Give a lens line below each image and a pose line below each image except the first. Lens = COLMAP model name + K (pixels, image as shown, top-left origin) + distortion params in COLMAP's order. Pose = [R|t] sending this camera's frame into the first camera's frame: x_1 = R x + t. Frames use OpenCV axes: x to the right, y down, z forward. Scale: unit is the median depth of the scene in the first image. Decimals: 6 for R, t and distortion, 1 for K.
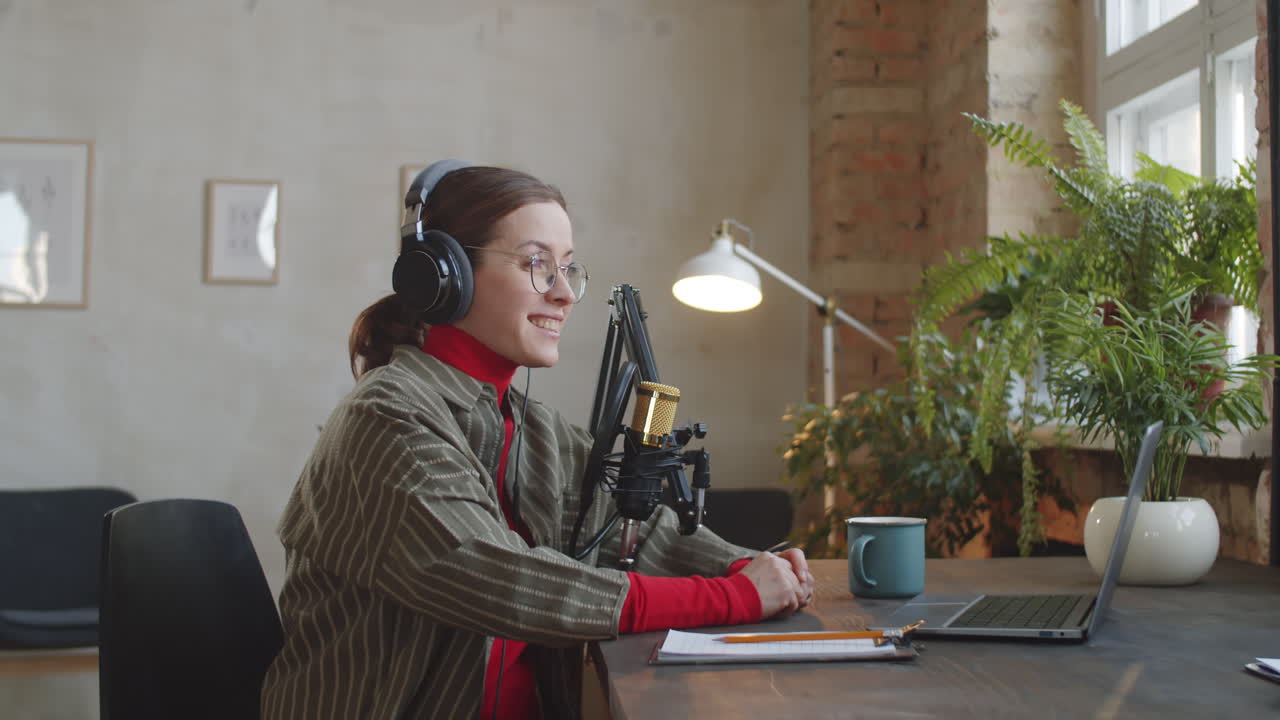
lens RADIAL K [[1893.0, 0, 640.0], [0, 1893.0, 360.0], [0, 0, 1]] dist [-0.221054, 0.553253]
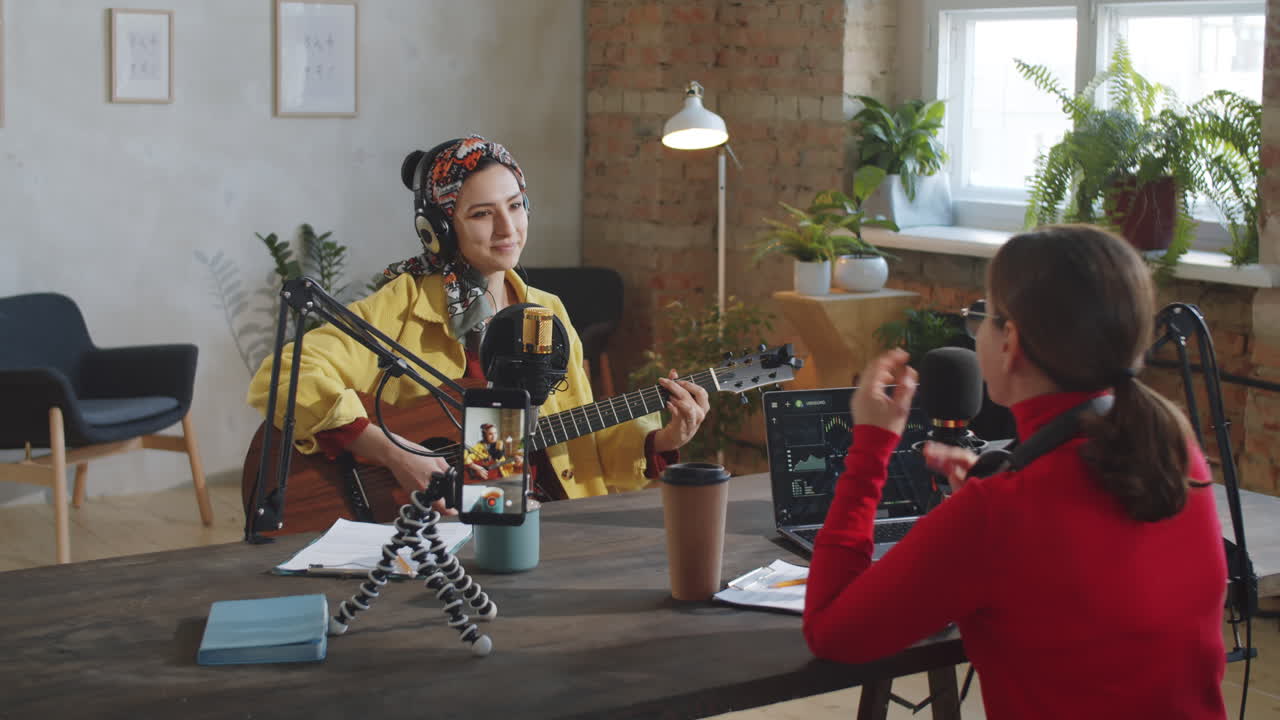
lens RADIAL K [[1893.0, 0, 640.0], [0, 1893.0, 360.0], [0, 0, 1]] dist [-0.221054, 0.553253]
pose [[0.876941, -0.064178, 0.476294, -0.528777], [-0.015330, 0.986804, 0.161191, -0.079159], [-0.480353, -0.148657, 0.864385, -0.129598]]
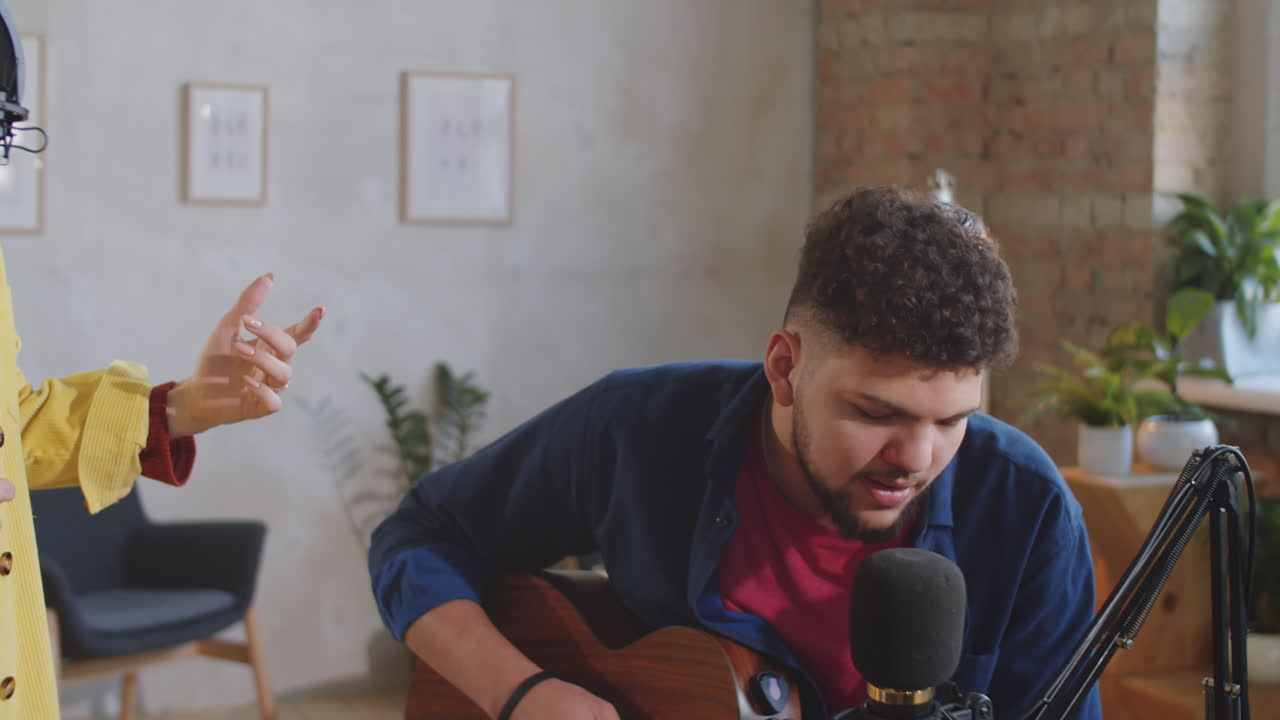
lens RADIAL K [[1893.0, 0, 640.0], [0, 1893.0, 360.0], [0, 0, 1]] dist [-0.221054, 0.553253]
pose [[0.944698, -0.021830, 0.327213, -0.341356], [-0.009360, 0.995581, 0.093442, -0.055932], [-0.327807, -0.091338, 0.940319, 0.129824]]
